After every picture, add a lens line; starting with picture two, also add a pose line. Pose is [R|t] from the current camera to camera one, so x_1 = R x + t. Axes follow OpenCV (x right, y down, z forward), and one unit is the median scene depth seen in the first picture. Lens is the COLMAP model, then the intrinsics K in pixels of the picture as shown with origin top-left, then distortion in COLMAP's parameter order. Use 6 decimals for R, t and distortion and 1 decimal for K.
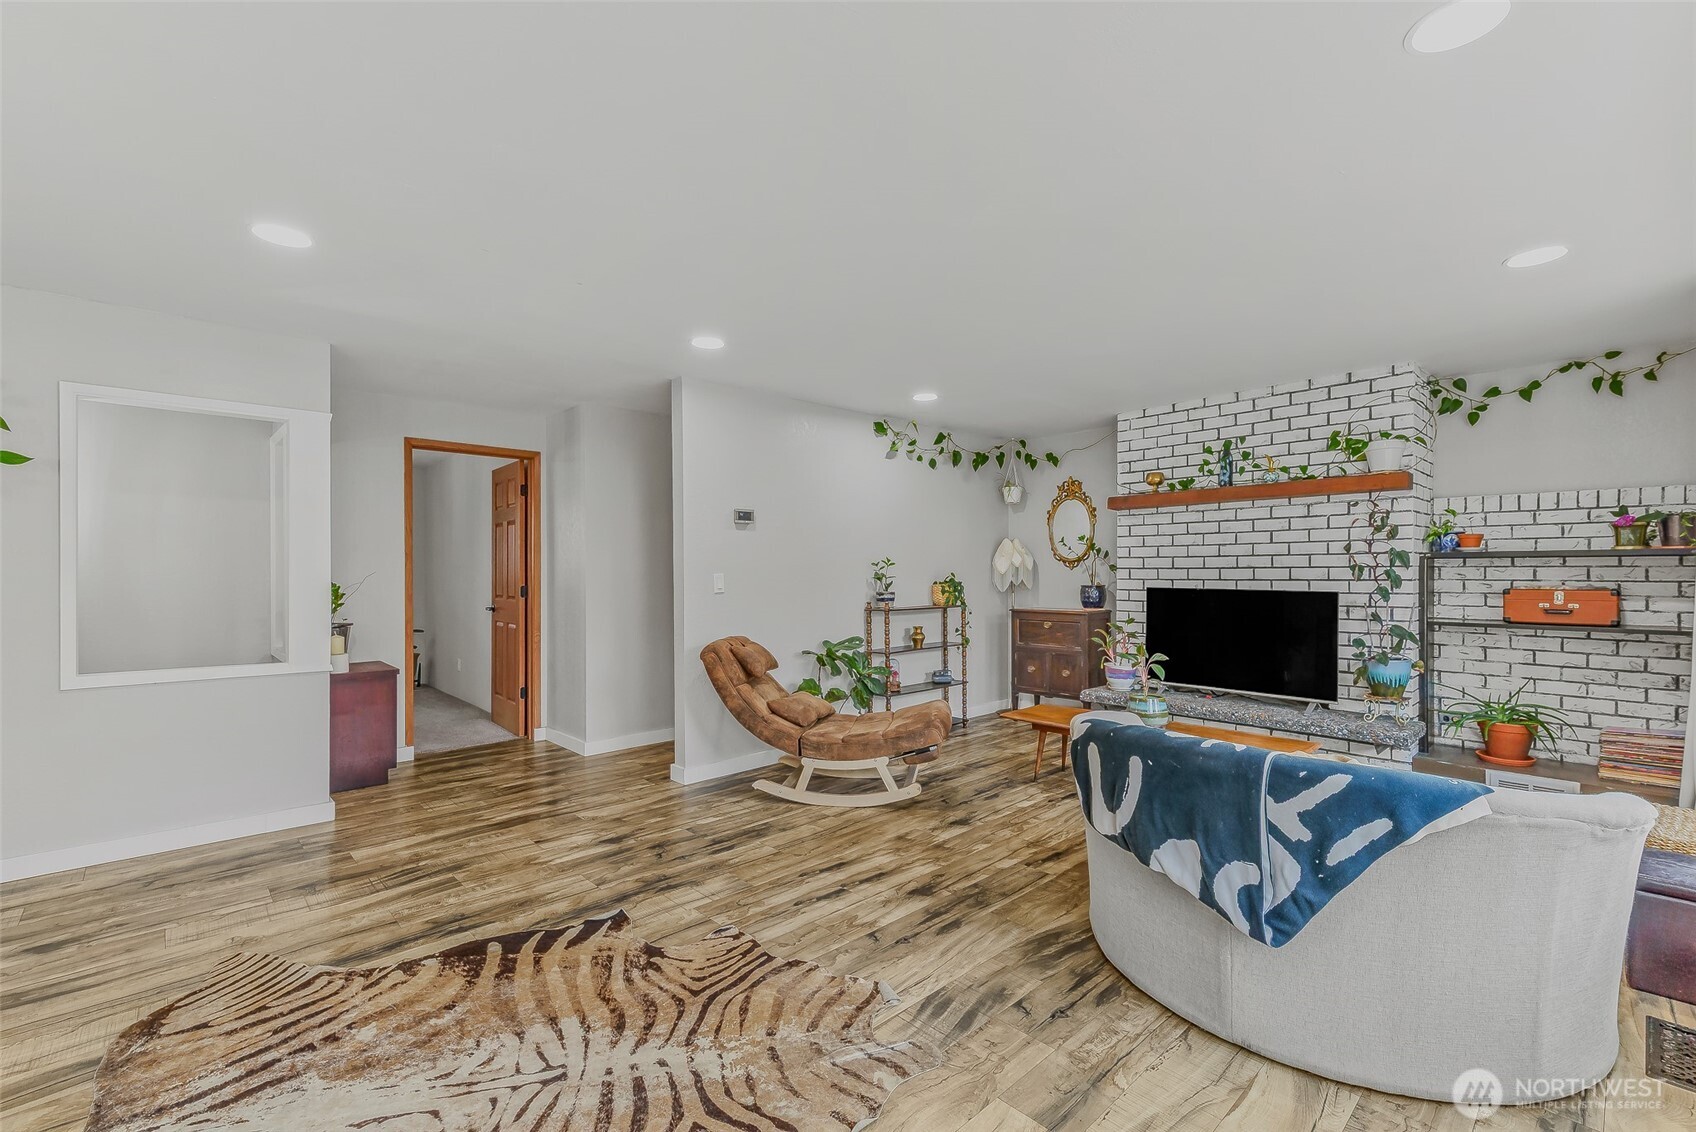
lens RADIAL K [[732.4, 0, 855.0], [0, 732.4, 565.0], [0, 0, 1]] dist [0.011194, 0.000039]
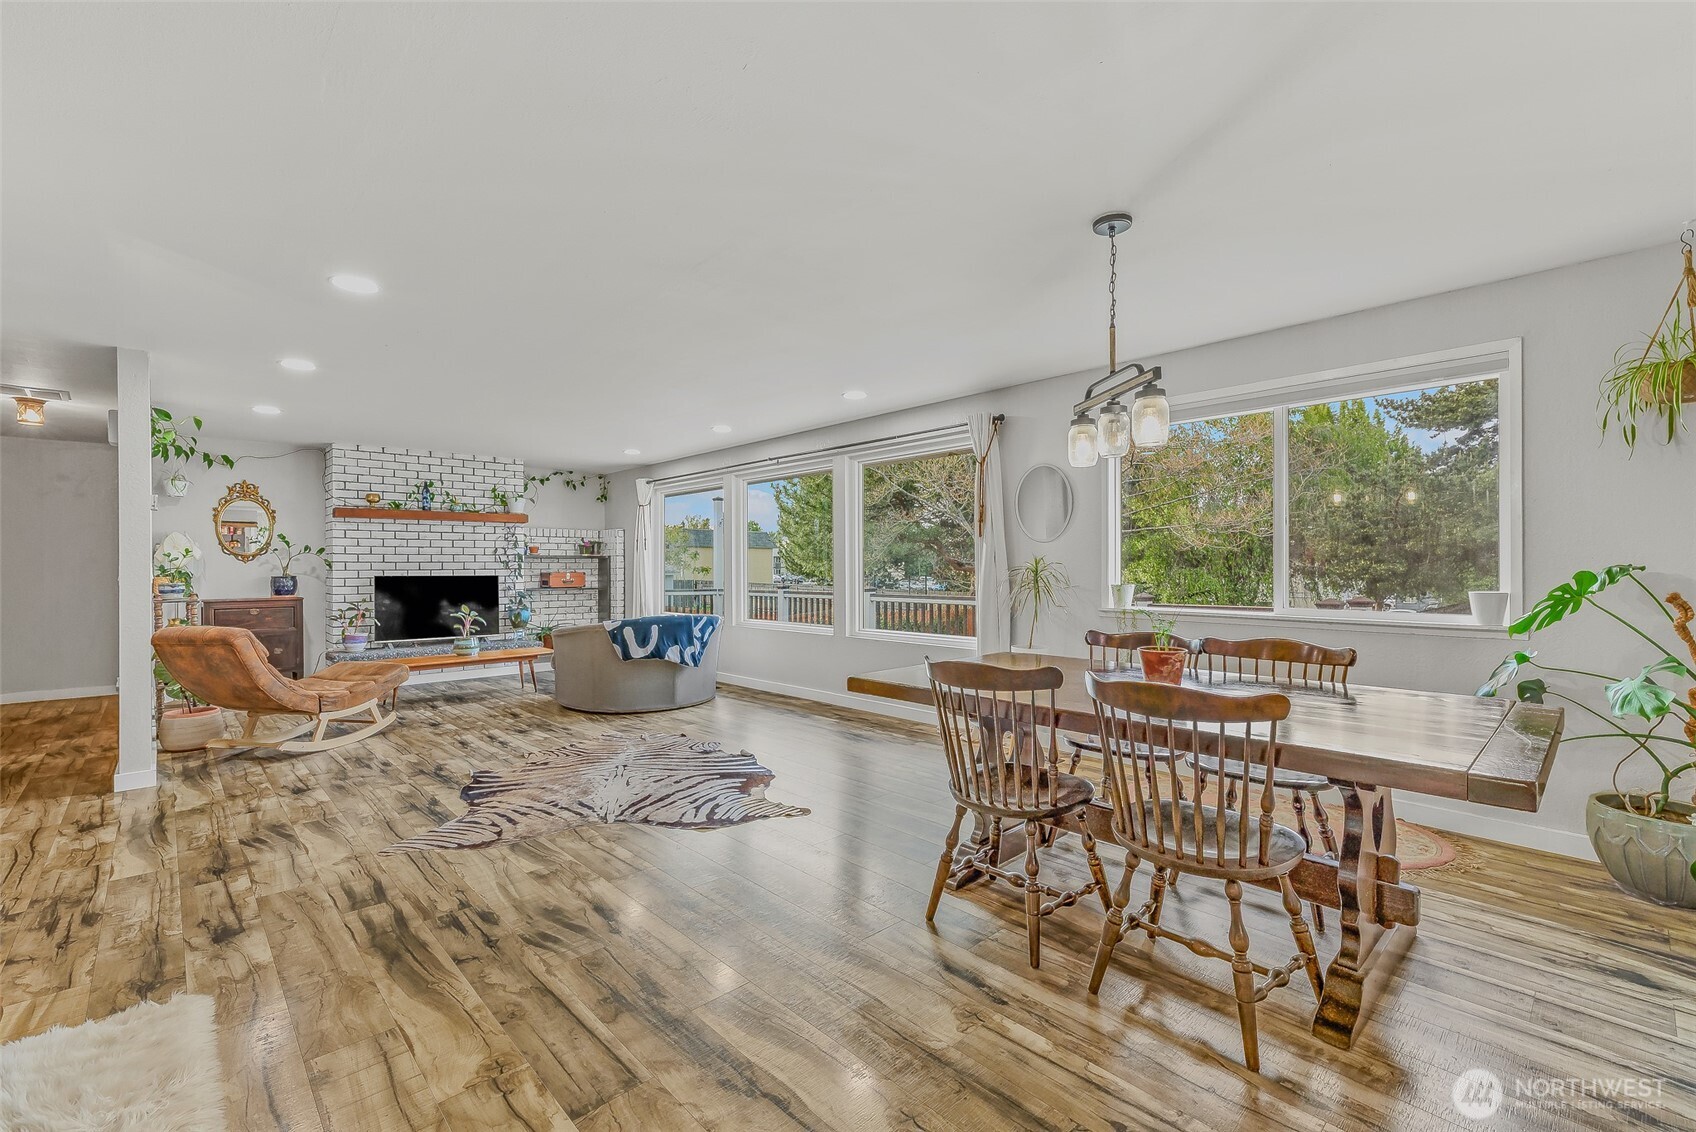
lens RADIAL K [[724.7, 0, 850.0], [0, 724.7, 577.5], [0, 0, 1]] dist [0.008250, -0.000163]
pose [[0.003474, -0.011449, 0.999928, -1.289216], [-0.003471, 0.999928, 0.011461, 0.019559], [-0.999988, -0.003511, 0.003434, 0.113952]]
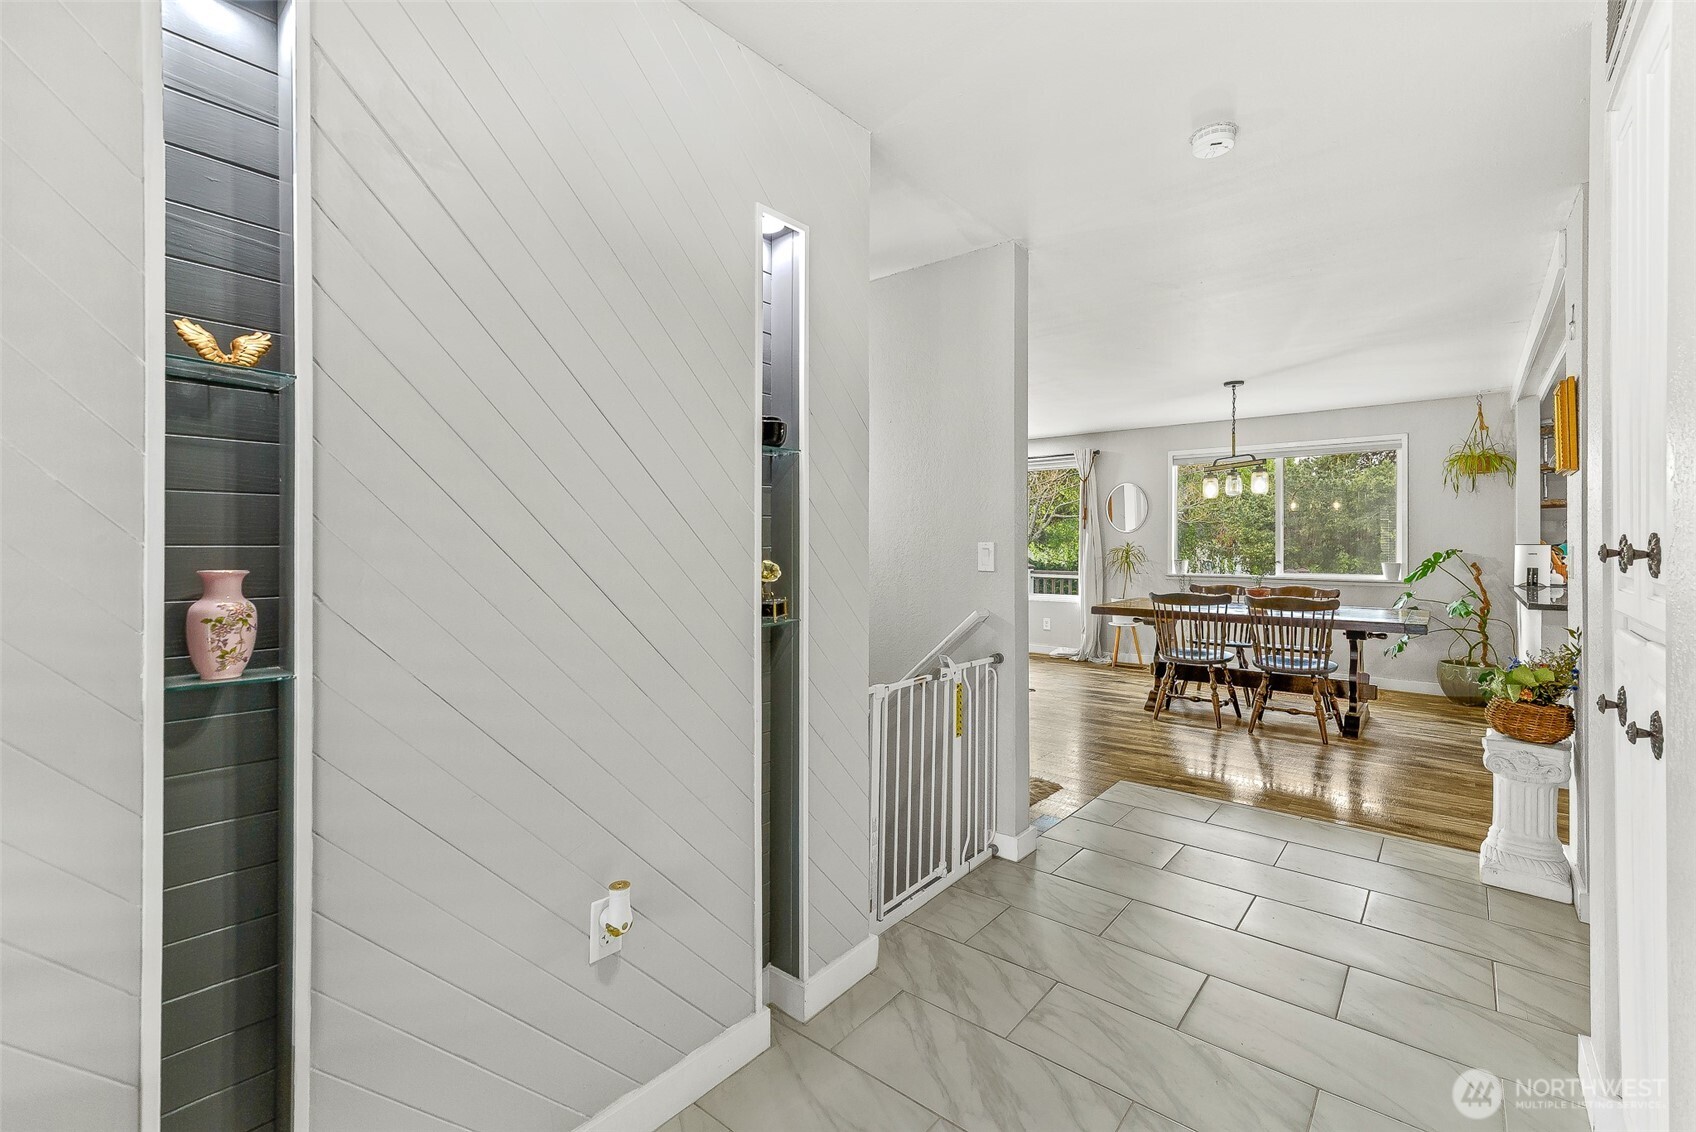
lens RADIAL K [[732.2, 0, 848.0], [0, 732.2, 566.0], [0, 0, 1]] dist [0.008960, -0.000033]
pose [[-0.121618, -0.020704, 0.992361, -1.895522], [-0.003448, 0.999785, 0.020436, 0.020230], [-0.992571, -0.000936, -0.121663, 0.749941]]
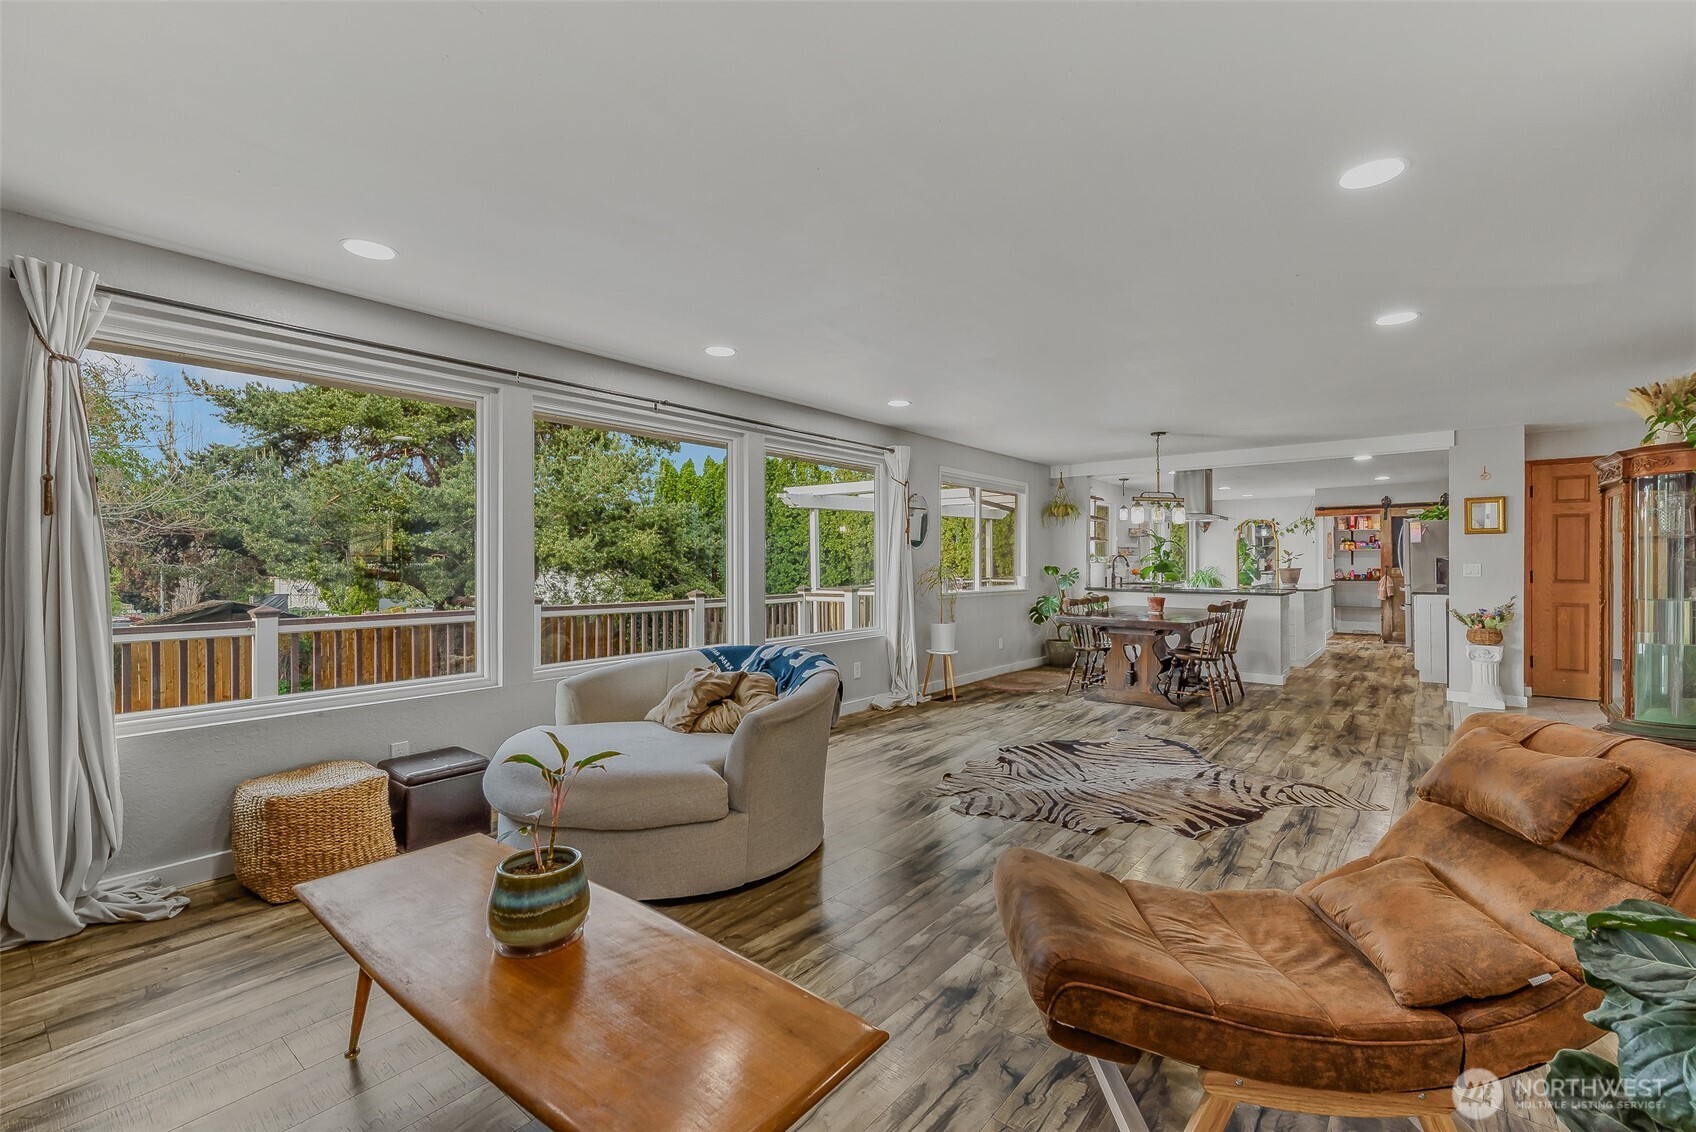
lens RADIAL K [[732.4, 0, 855.0], [0, 732.4, 565.0], [0, 0, 1]] dist [0.011194, 0.000039]
pose [[-0.990283, 0.002437, -0.139048, 0.282626], [0.002932, 0.999990, -0.003354, 0.015152], [0.139039, -0.003729, -0.990280, 1.453803]]
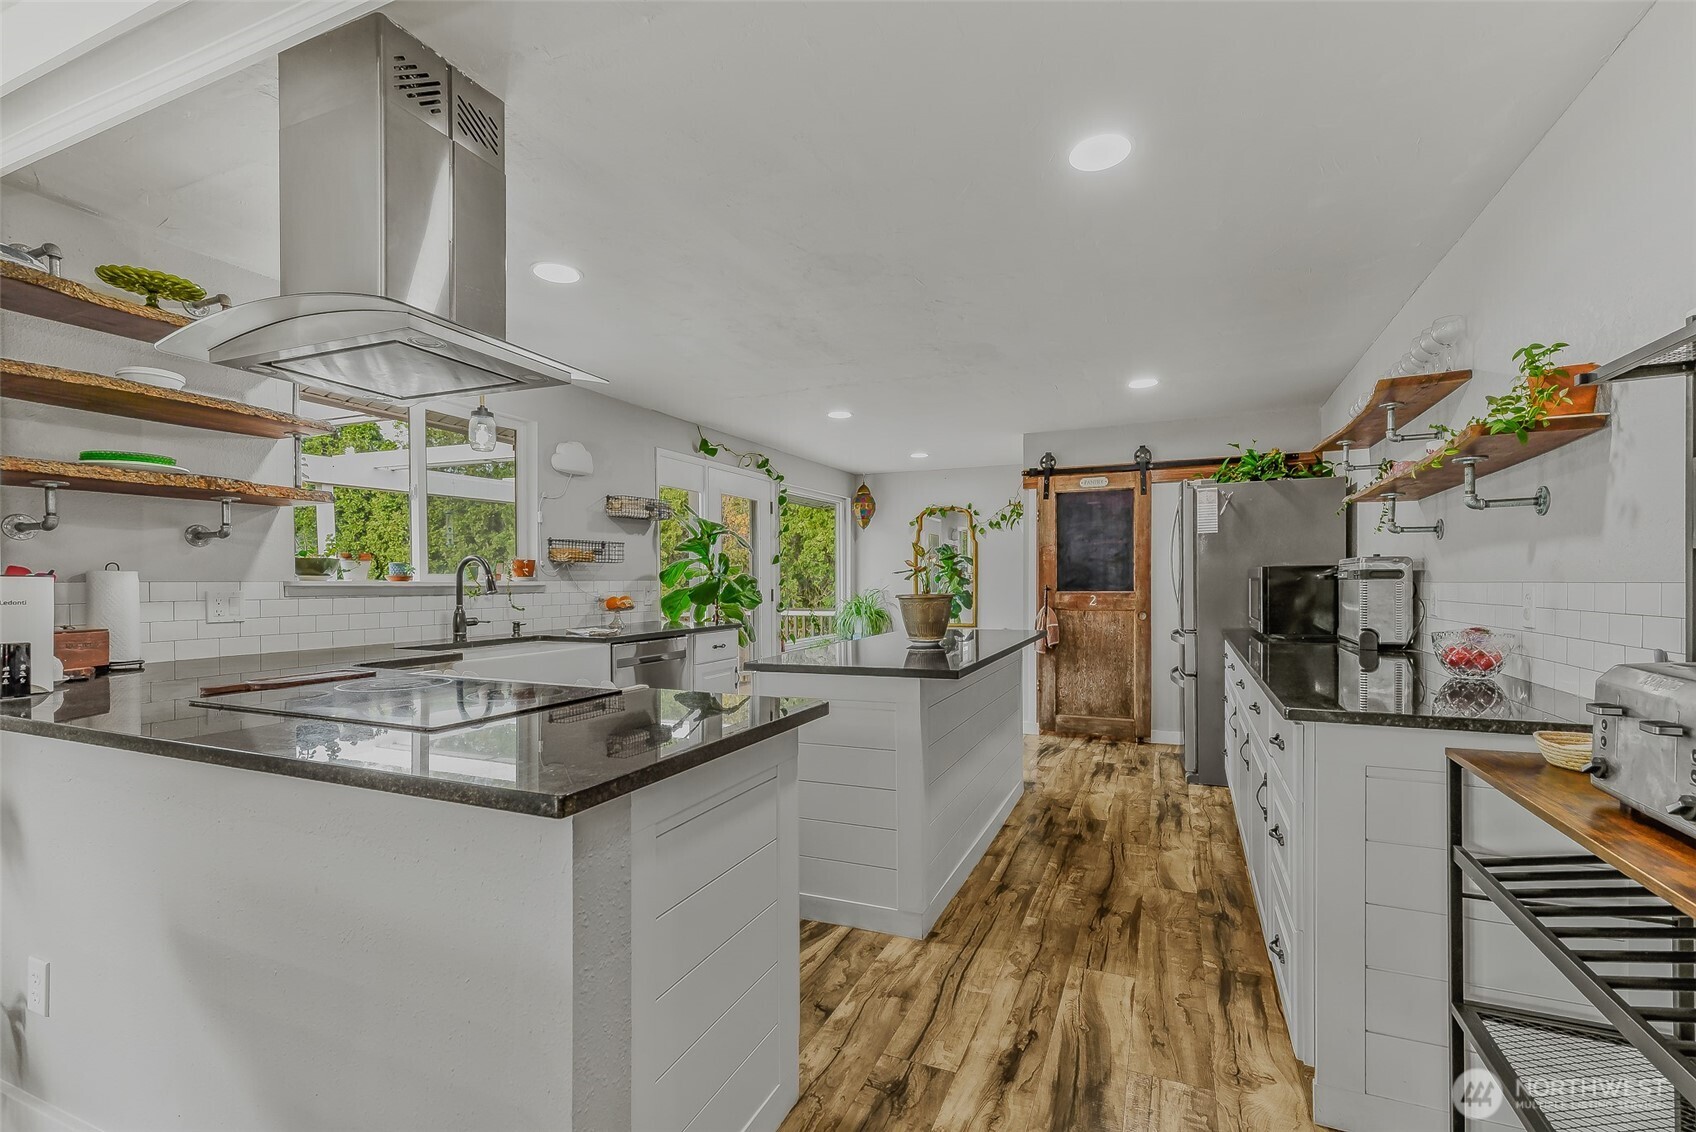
lens RADIAL K [[742.0, 0, 849.7], [0, 742.0, 589.9], [0, 0, 1]] dist [0.012951, -0.000034]
pose [[-0.917662, 0.006604, -0.397307, -1.052124], [0.005860, 0.999978, 0.003086, 0.013242], [0.397319, 0.000504, -0.917681, 0.020098]]
